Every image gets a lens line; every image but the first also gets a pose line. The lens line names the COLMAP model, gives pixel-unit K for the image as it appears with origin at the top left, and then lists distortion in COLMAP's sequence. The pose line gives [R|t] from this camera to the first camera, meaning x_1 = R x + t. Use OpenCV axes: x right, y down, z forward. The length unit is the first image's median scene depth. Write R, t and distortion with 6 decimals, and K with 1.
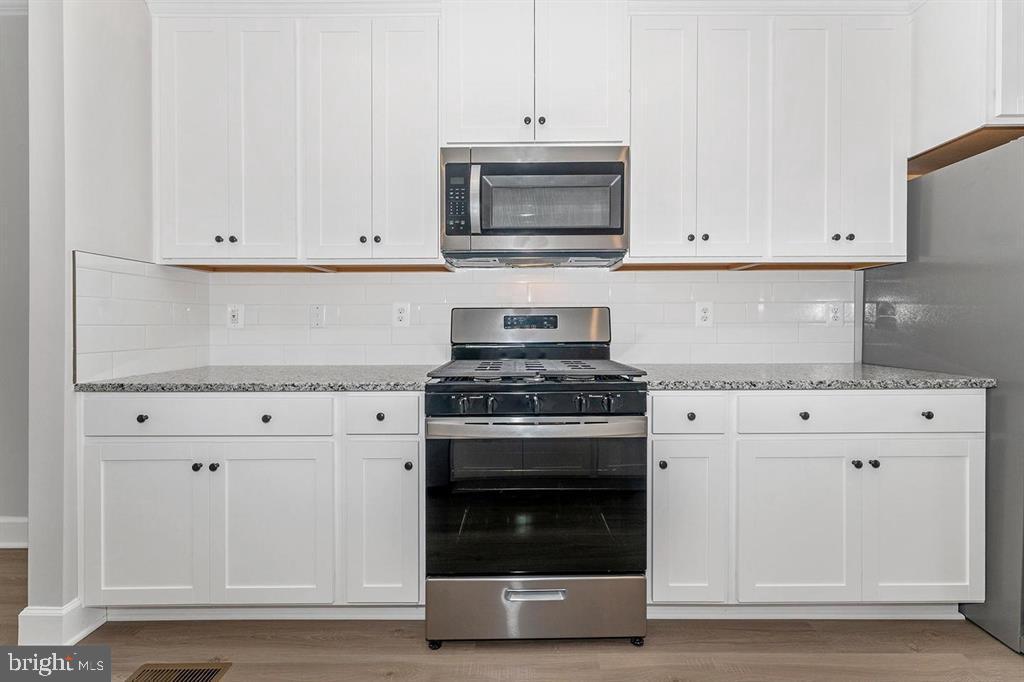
lens RADIAL K [[411.7, 0, 513.1], [0, 411.7, 334.0], [0, 0, 1]] dist [-0.003171, 0.000010]
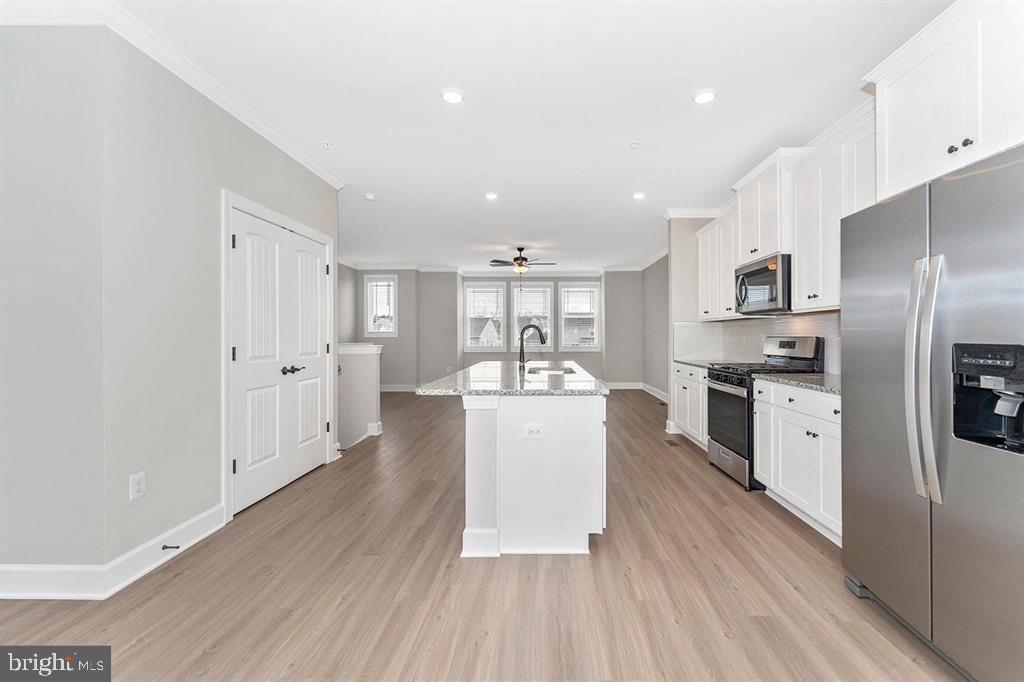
lens RADIAL K [[411.7, 0, 512.0], [0, 411.7, 337.8], [0, 0, 1]] dist [-0.003171, 0.000010]
pose [[-0.088982, 0.002972, -0.996029, 2.003574], [-0.014844, 0.999881, 0.004309, -0.050637], [0.995923, 0.015168, -0.088927, -0.057274]]
